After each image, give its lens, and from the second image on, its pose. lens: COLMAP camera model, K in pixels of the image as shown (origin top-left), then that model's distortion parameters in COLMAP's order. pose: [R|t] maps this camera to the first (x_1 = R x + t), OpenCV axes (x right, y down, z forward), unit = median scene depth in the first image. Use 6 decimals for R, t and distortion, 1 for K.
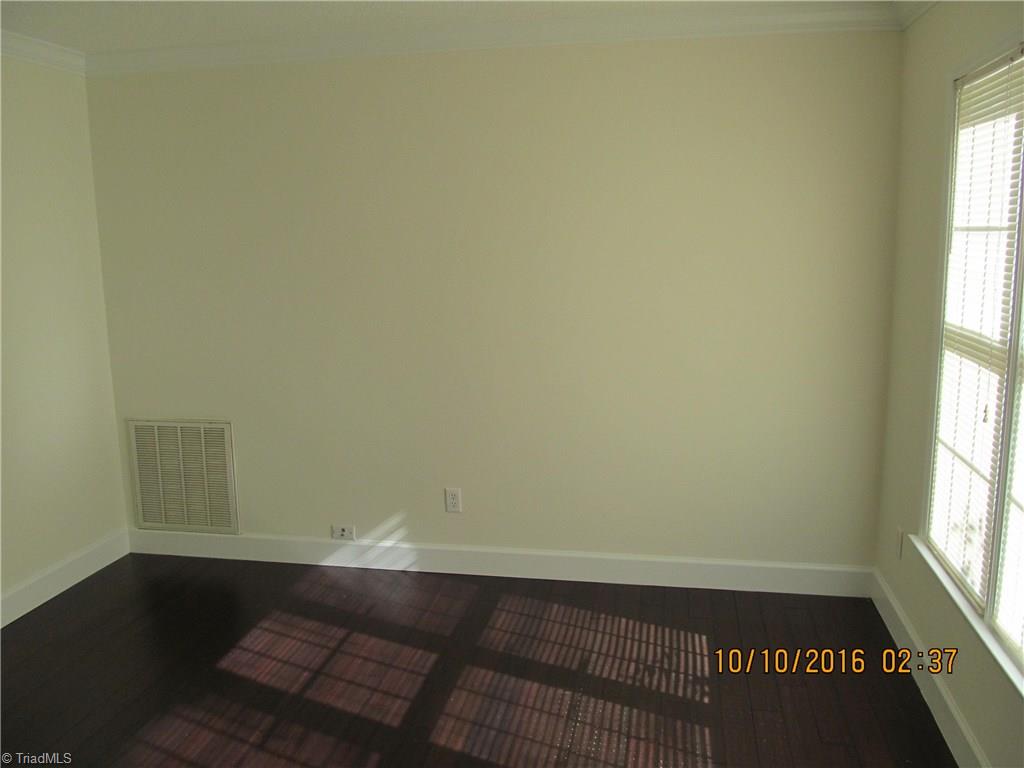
lens RADIAL K [[836.2, 0, 512.0], [0, 836.2, 384.0], [0, 0, 1]] dist [-0.000743, 0.131526]
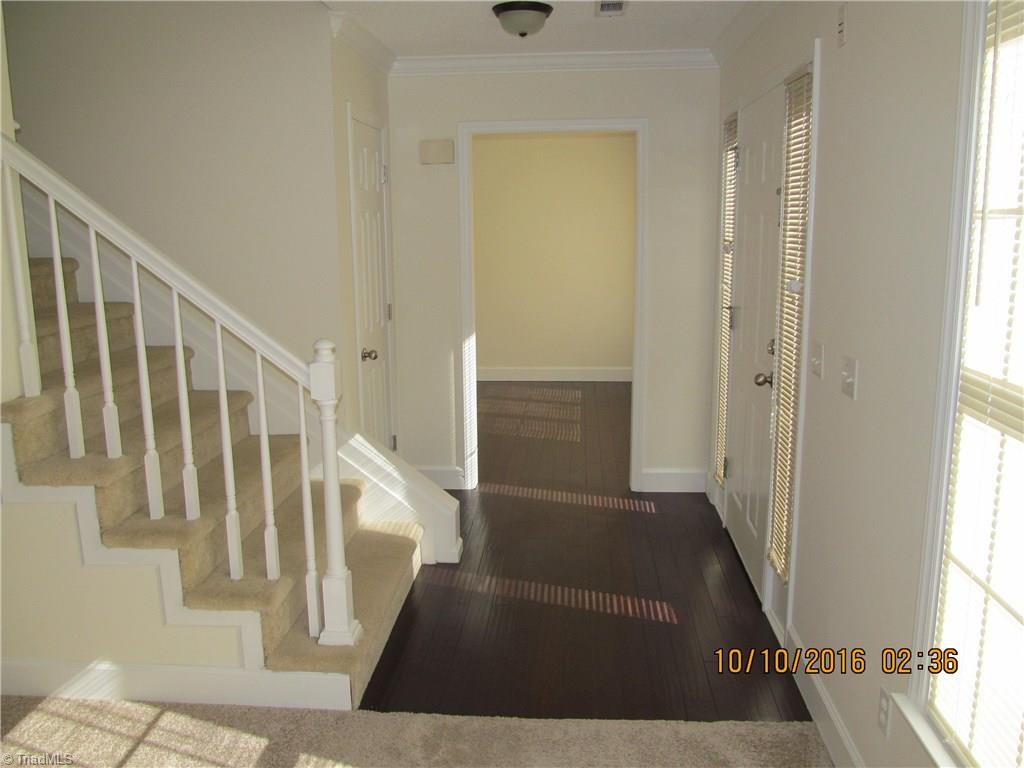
lens RADIAL K [[845.6, 0, 517.7], [0, 845.6, 378.0], [0, 0, 1]] dist [-0.057501, 0.009607]
pose [[0.988816, -0.022629, 0.147412, 0.107913], [0.022210, 0.999743, 0.004489, -0.071560], [-0.147476, -0.001164, 0.989065, 0.440891]]
